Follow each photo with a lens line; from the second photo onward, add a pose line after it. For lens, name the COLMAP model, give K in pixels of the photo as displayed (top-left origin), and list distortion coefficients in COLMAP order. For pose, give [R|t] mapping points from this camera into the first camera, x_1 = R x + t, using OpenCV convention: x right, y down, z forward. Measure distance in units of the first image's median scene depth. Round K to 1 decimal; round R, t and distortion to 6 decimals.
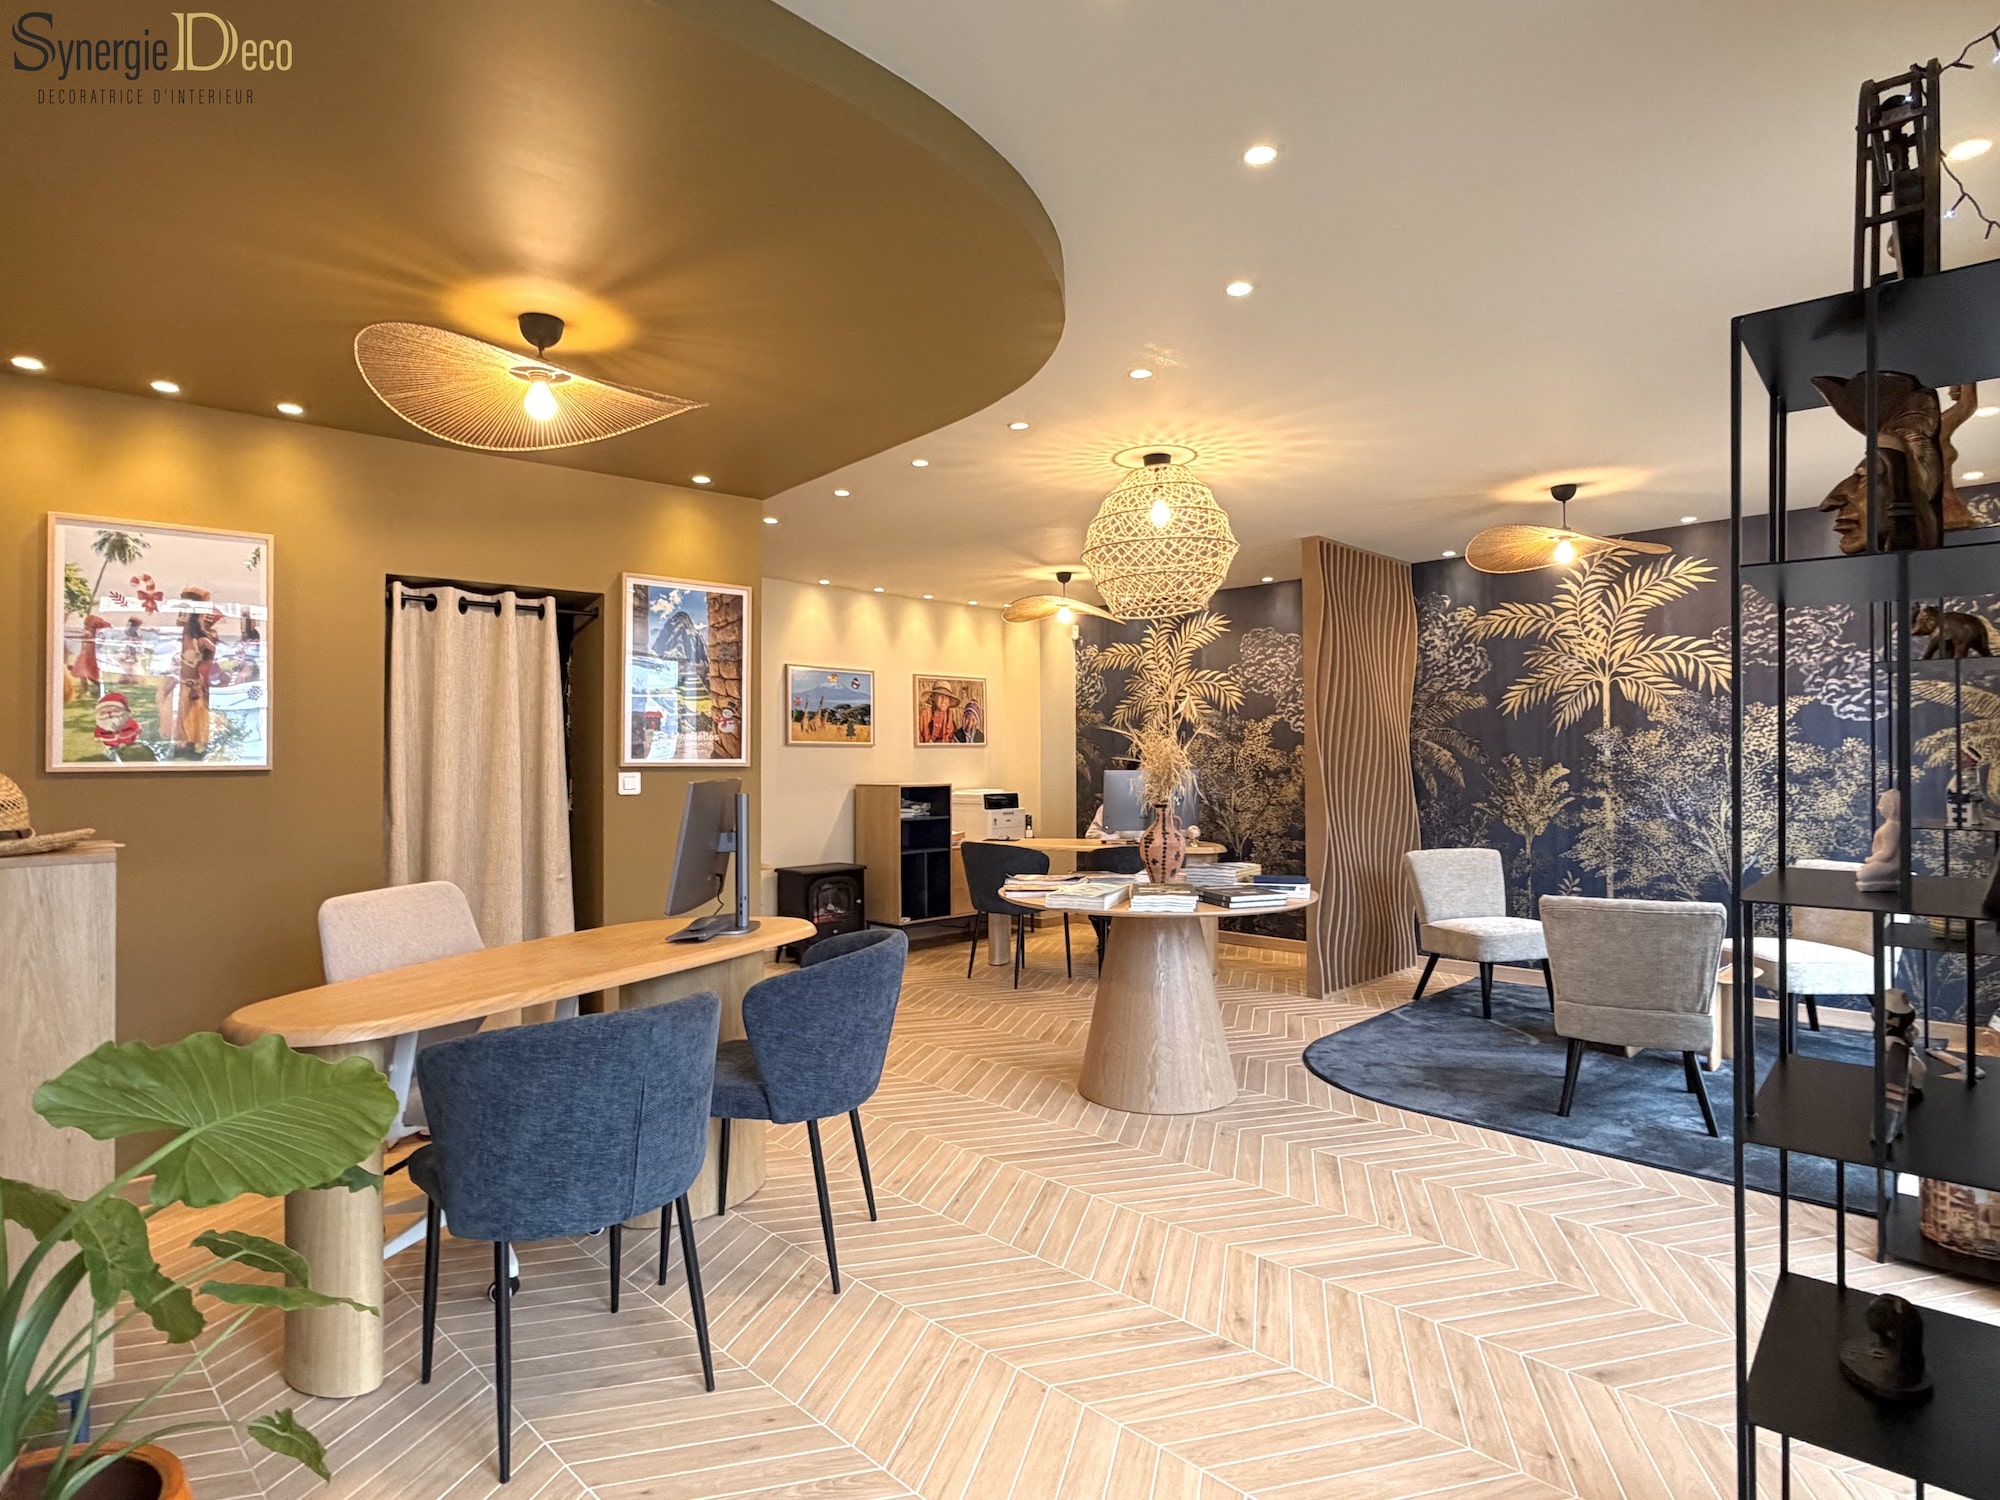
lens RADIAL K [[1079.3, 0, 982.9], [0, 1079.3, 749.4], [0, 0, 1]] dist [0.003961, -0.000148]
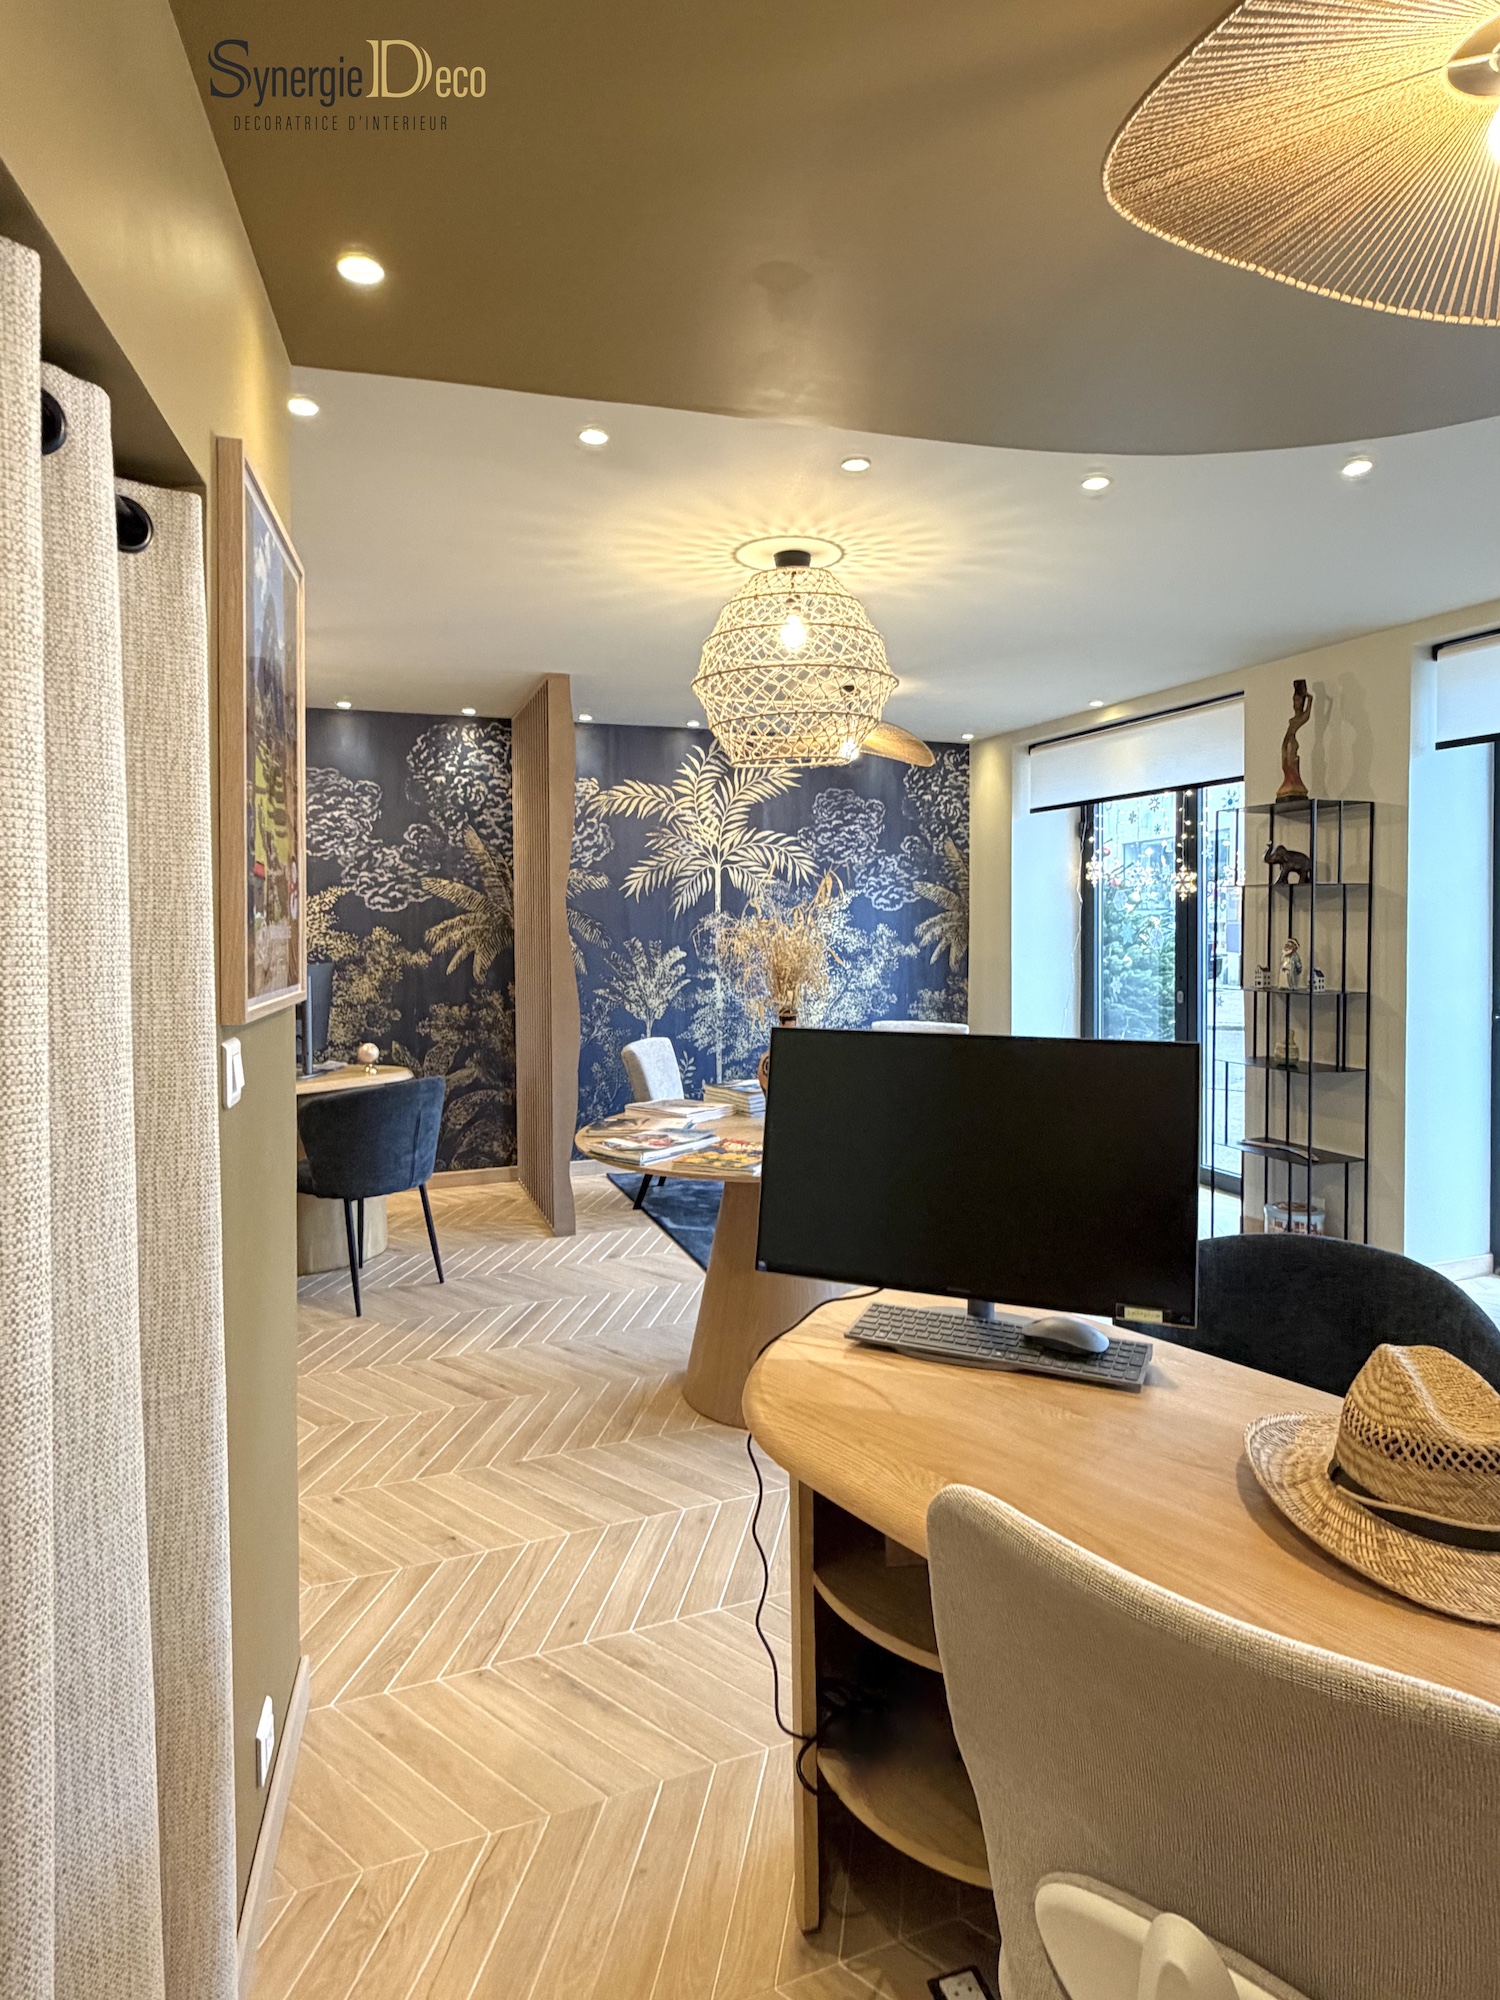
lens RADIAL K [[1190.1, 0, 813.8], [0, 1190.1, 984.2], [0, 0, 1]] dist [0.000004, -0.000097]
pose [[0.379069, -0.035401, 0.924691, -0.469638], [0.001184, 0.999286, 0.037772, 0.006518], [-0.925368, -0.013223, 0.378841, 0.475387]]
